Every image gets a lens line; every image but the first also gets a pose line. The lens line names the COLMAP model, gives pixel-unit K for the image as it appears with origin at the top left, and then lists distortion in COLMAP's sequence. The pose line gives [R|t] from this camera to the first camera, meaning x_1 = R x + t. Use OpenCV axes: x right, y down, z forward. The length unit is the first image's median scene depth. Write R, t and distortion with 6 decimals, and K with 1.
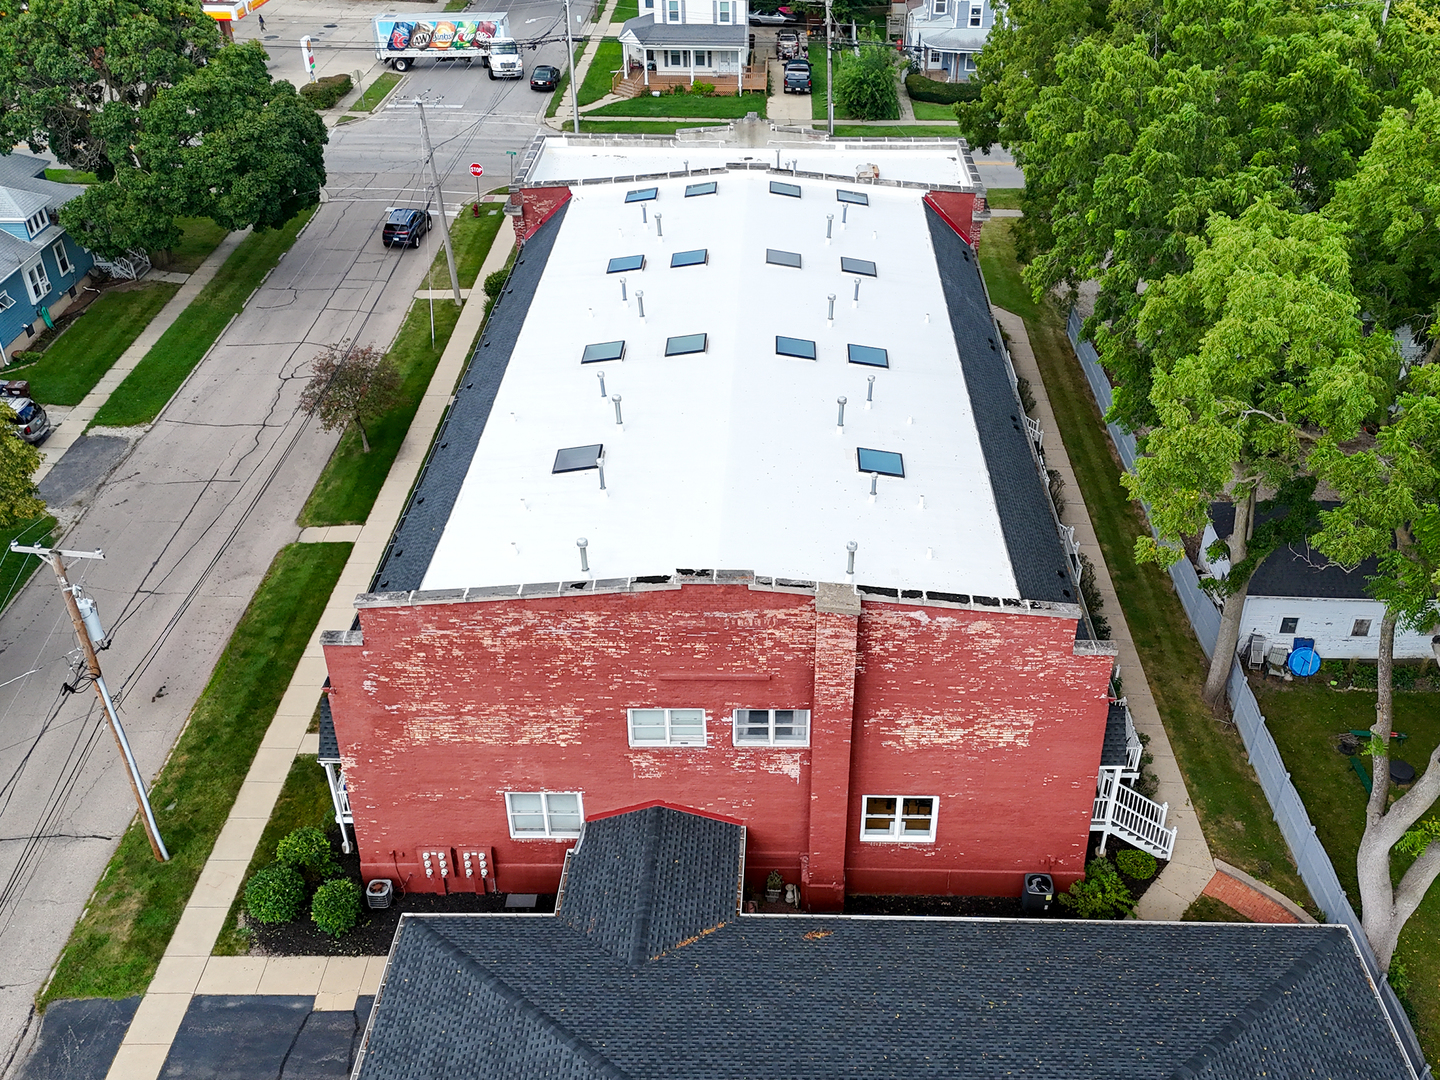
lens RADIAL K [[1335.8, 0, 767.0], [0, 1335.8, 604.0], [0, 0, 1]] dist [0.183218, -0.467824]
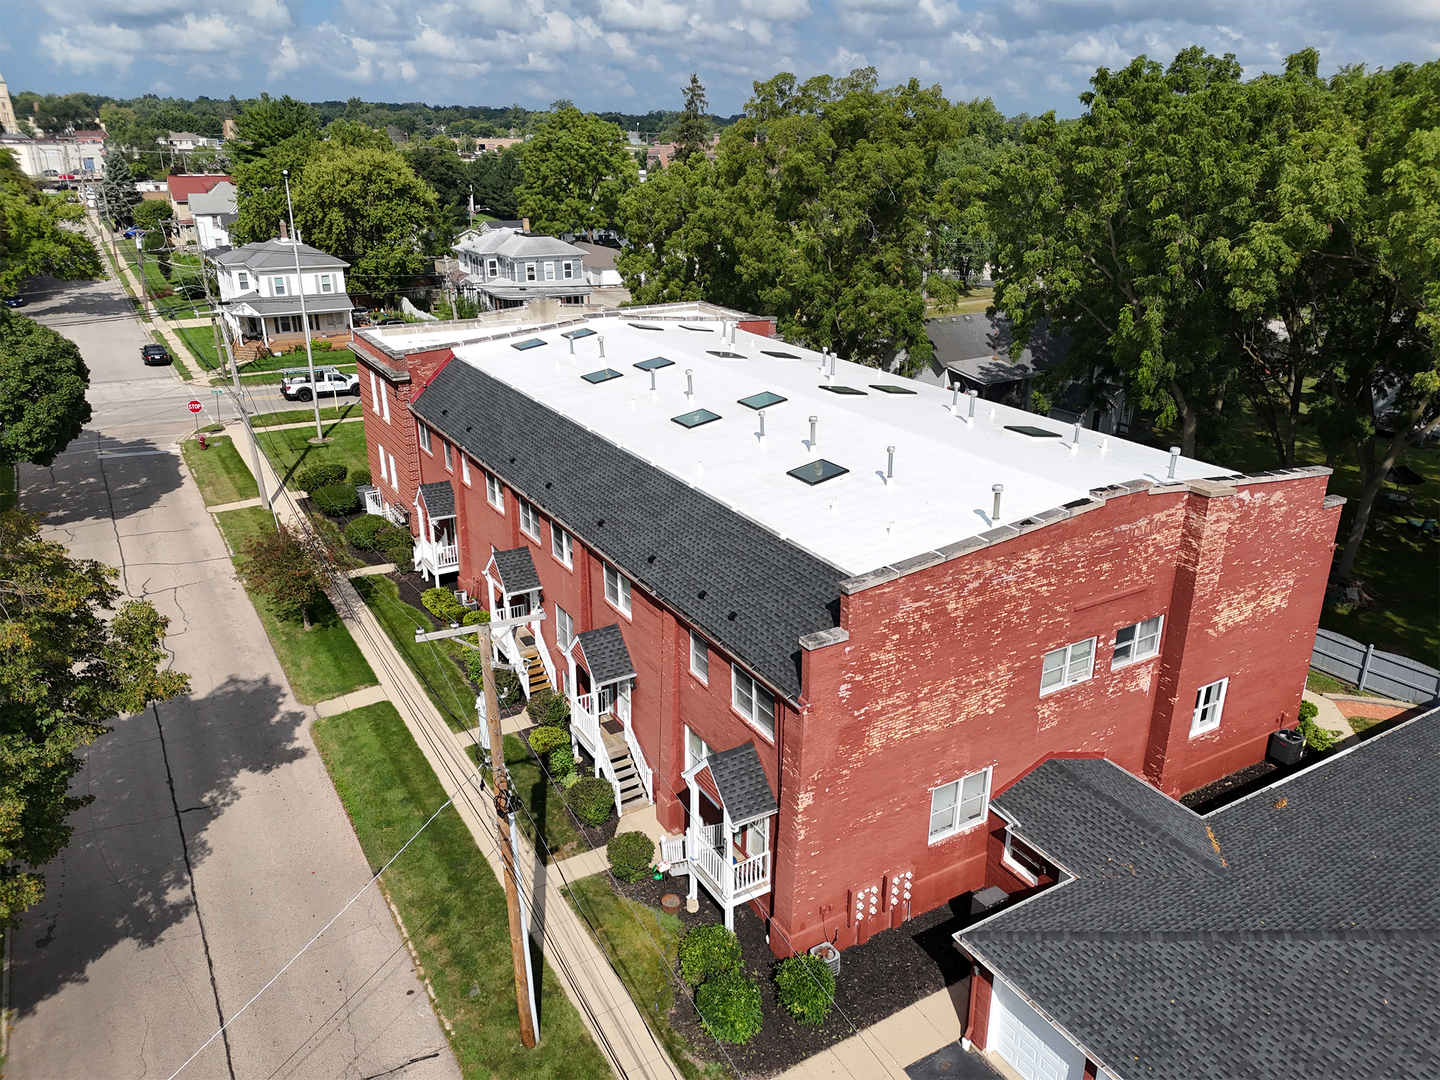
lens RADIAL K [[1050.0, 0, 720.0], [0, 1050.0, 540.0], [0, 0, 1]] dist [0.115020, -0.177816]
pose [[0.856266, -0.192024, 0.479515, -0.673829], [0.299522, 0.940905, -0.158064, 0.051406], [-0.420826, 0.278970, 0.863181, 0.395252]]
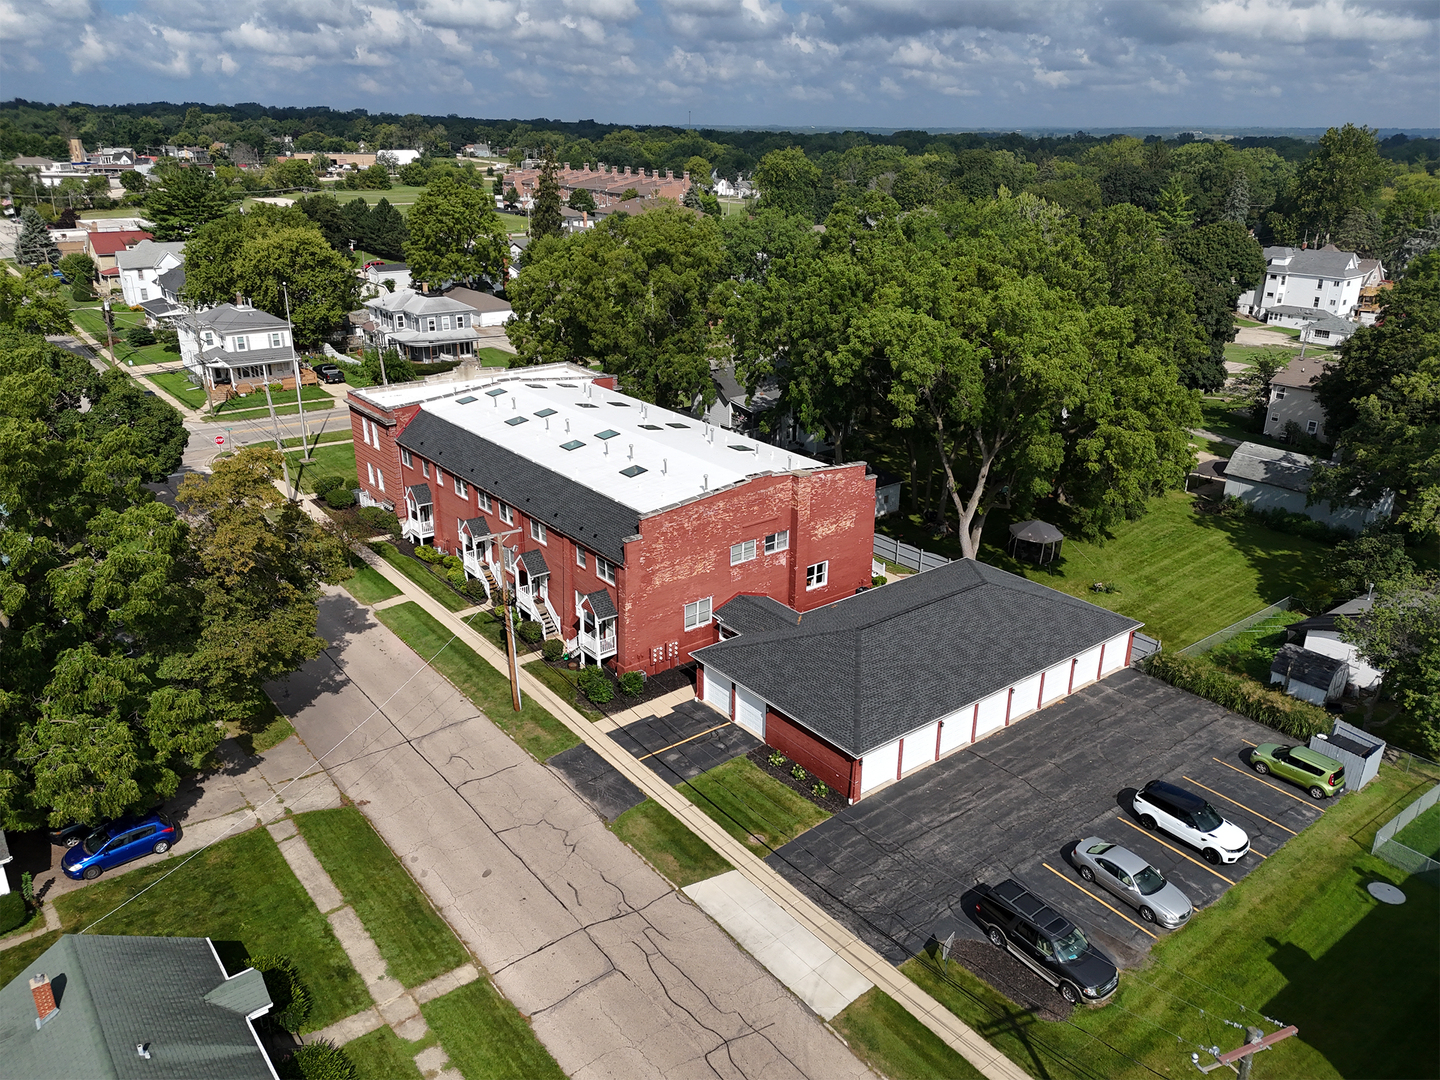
lens RADIAL K [[1042.5, 0, 720.0], [0, 1042.5, 540.0], [0, 0, 1]] dist [0.096732, -0.176715]
pose [[0.779783, -0.227142, 0.583390, -1.170144], [0.356137, 0.927334, -0.114972, 0.268932], [-0.514883, 0.297420, 0.804013, -0.446005]]
